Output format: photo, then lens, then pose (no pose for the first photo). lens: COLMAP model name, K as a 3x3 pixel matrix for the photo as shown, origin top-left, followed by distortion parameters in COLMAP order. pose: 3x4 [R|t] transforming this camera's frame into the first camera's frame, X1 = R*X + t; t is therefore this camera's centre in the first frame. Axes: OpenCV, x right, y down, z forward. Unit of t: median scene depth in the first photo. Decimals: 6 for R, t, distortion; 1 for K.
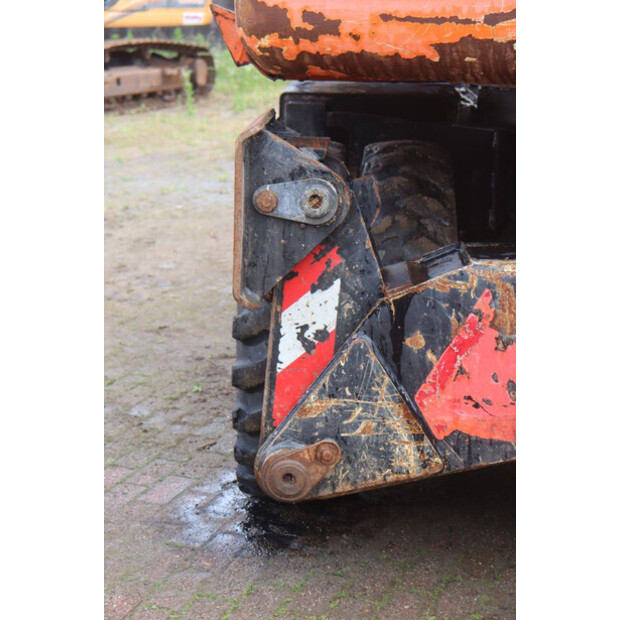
lens RADIAL K [[1183.0, 0, 310.0], [0, 1183.0, 310.0], [0, 0, 1]] dist [0.287954, 0.065328]
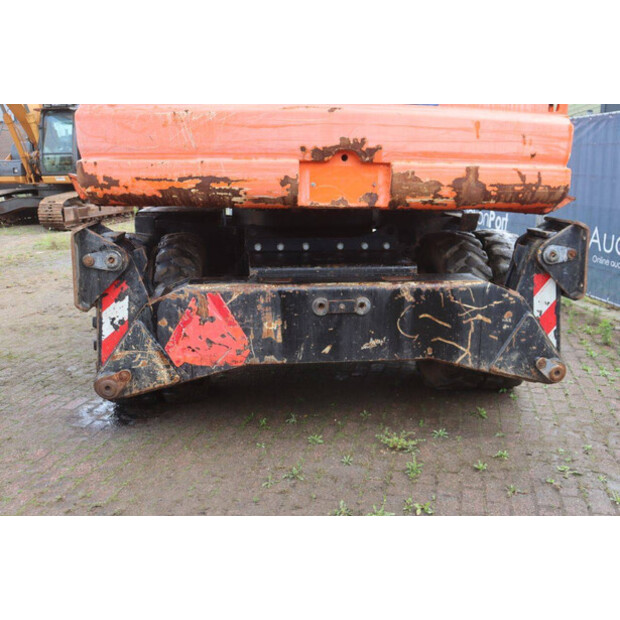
lens RADIAL K [[617.2, 0, 310.0], [0, 617.2, 310.0], [0, 0, 1]] dist [-0.057096, 0.019811]
pose [[0.988672, -0.042066, 0.144076, 0.193202], [0.044878, 0.998859, -0.016325, 0.033680], [-0.143225, 0.022606, 0.989432, -0.165107]]
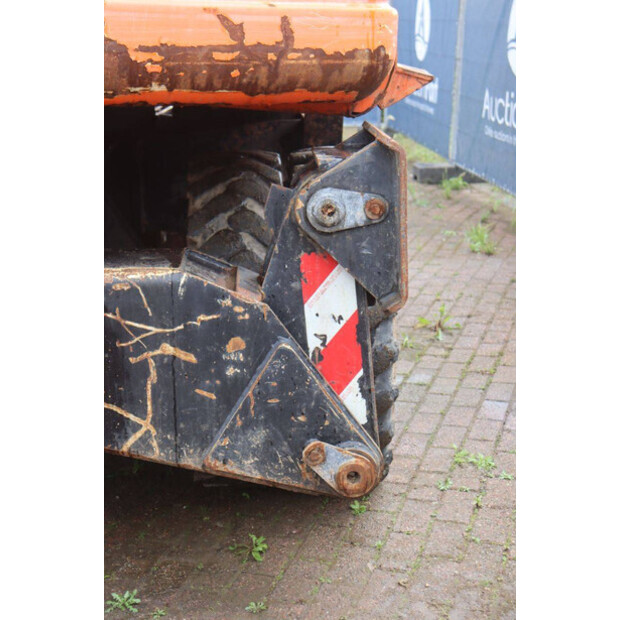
lens RADIAL K [[1069.4, 0, 310.0], [0, 1069.4, 310.0], [0, 0, 1]] dist [0.138926, 0.065100]
pose [[0.995726, -0.035529, 0.085246, 0.736998], [0.034762, 0.999341, 0.010463, 0.002821], [-0.085562, -0.007455, 0.996305, 0.033095]]
